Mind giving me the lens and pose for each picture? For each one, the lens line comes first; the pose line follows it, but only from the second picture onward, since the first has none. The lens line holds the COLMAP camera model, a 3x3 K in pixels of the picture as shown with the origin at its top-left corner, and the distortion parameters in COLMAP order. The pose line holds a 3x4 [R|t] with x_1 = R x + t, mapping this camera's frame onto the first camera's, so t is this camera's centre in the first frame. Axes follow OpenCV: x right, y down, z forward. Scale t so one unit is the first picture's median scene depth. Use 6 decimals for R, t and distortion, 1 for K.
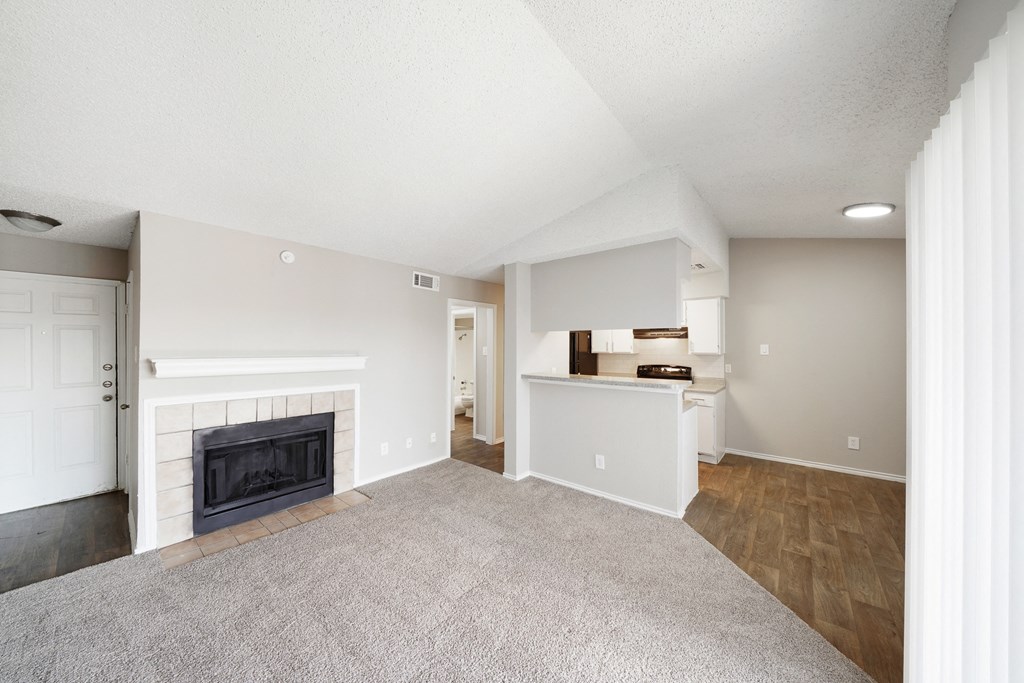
lens RADIAL K [[350.6, 0, 512.0], [0, 350.6, 341.5], [0, 0, 1]] dist [-0.000068, 0.000039]
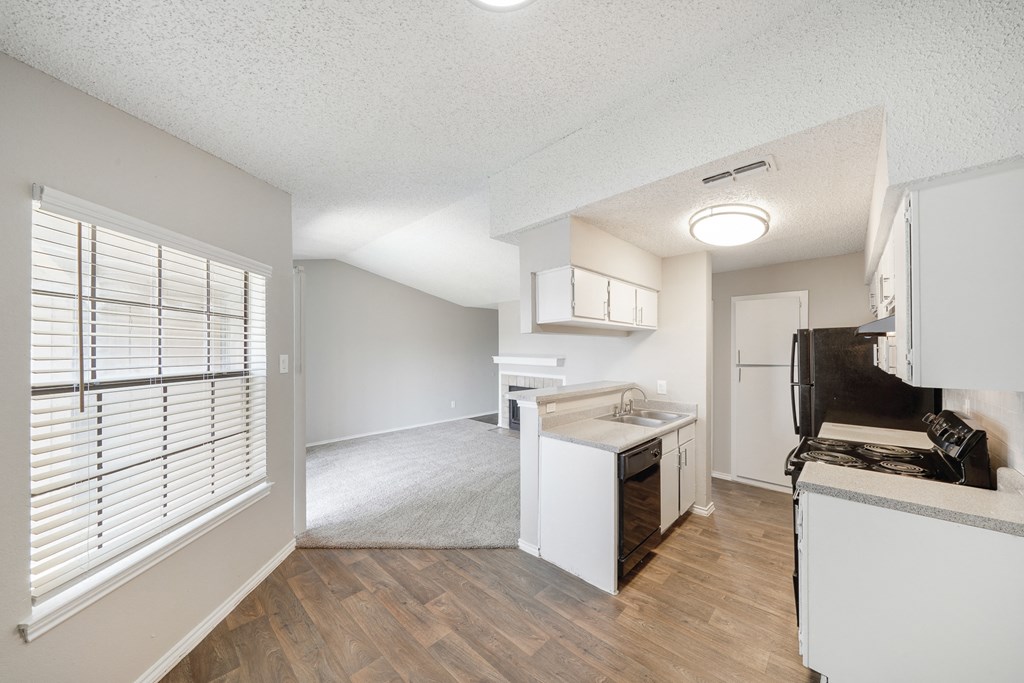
lens RADIAL K [[350.6, 0, 512.0], [0, 350.6, 341.5], [0, 0, 1]] dist [-0.000068, 0.000039]
pose [[-0.071238, -0.026954, -0.997095, 1.594486], [0.006752, 0.999599, -0.027505, 0.007785], [0.997437, -0.008691, -0.071027, 1.203307]]
